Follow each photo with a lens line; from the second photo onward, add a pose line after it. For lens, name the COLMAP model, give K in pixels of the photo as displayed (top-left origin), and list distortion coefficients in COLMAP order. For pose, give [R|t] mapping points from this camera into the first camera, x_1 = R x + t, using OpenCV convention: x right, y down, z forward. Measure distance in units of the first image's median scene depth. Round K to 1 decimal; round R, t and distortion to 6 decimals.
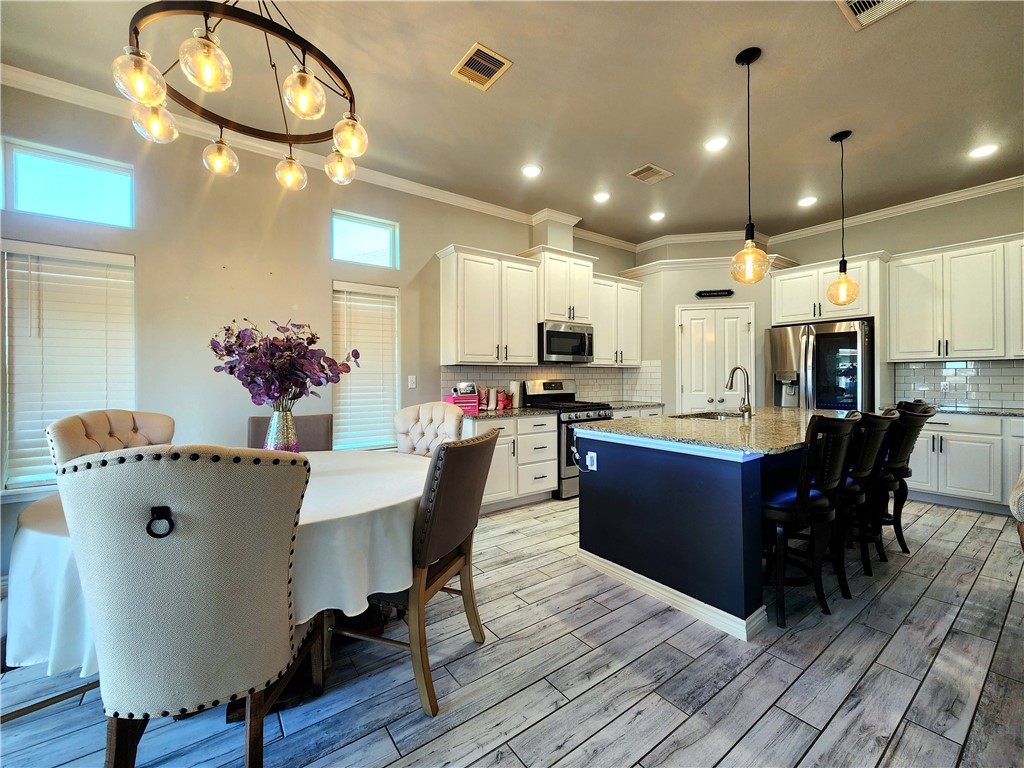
lens RADIAL K [[419.9, 0, 508.8], [0, 419.9, 376.2], [0, 0, 1]] dist [0.001941, 0.000112]
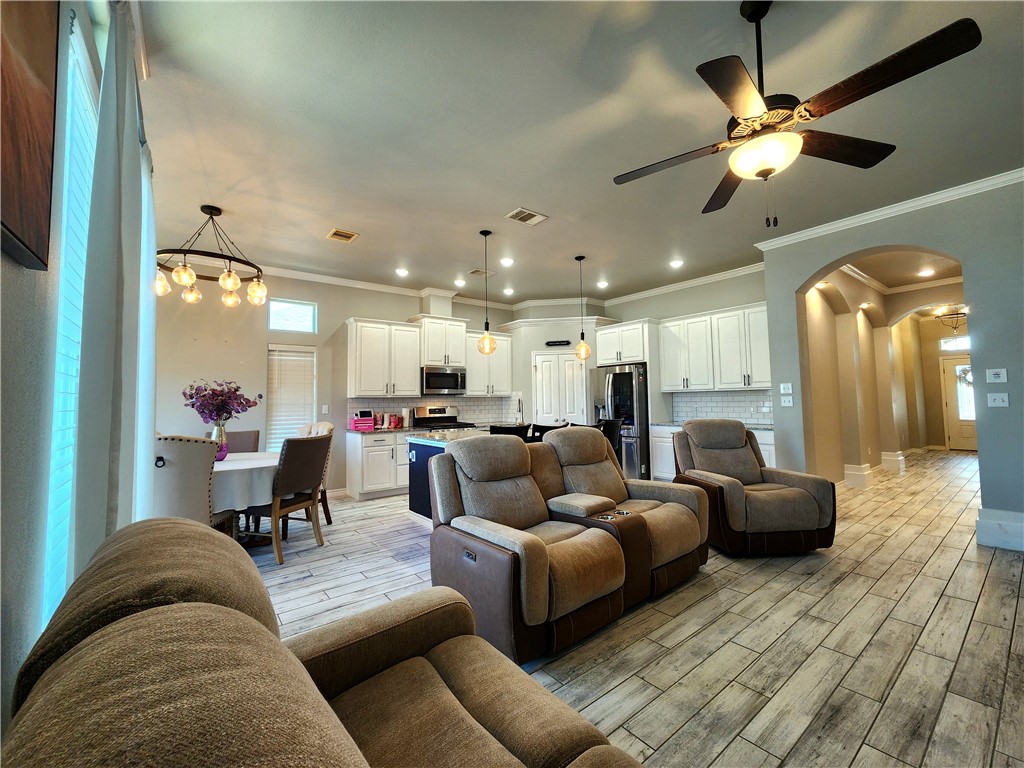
lens RADIAL K [[419.9, 0, 508.8], [0, 419.9, 376.2], [0, 0, 1]] dist [0.001941, 0.000112]
pose [[0.999473, -0.007395, 0.031605, 0.344856], [0.009193, 0.998326, -0.057106, -0.011969], [-0.031130, 0.057366, 0.997868, -0.464147]]
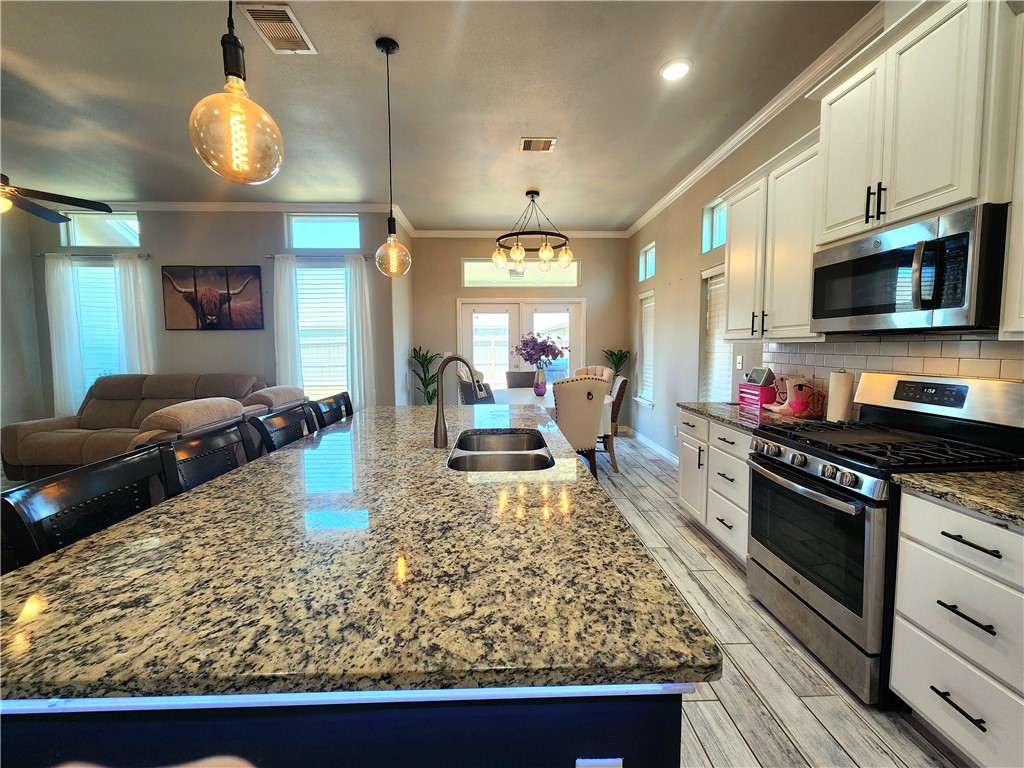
lens RADIAL K [[419.9, 0, 508.8], [0, 419.9, 376.2], [0, 0, 1]] dist [0.001941, 0.000112]
pose [[-0.561430, 0.067316, -0.824782, 0.732326], [0.006049, 0.996993, 0.077254, -0.027249], [0.827502, 0.038384, -0.560149, 1.038051]]
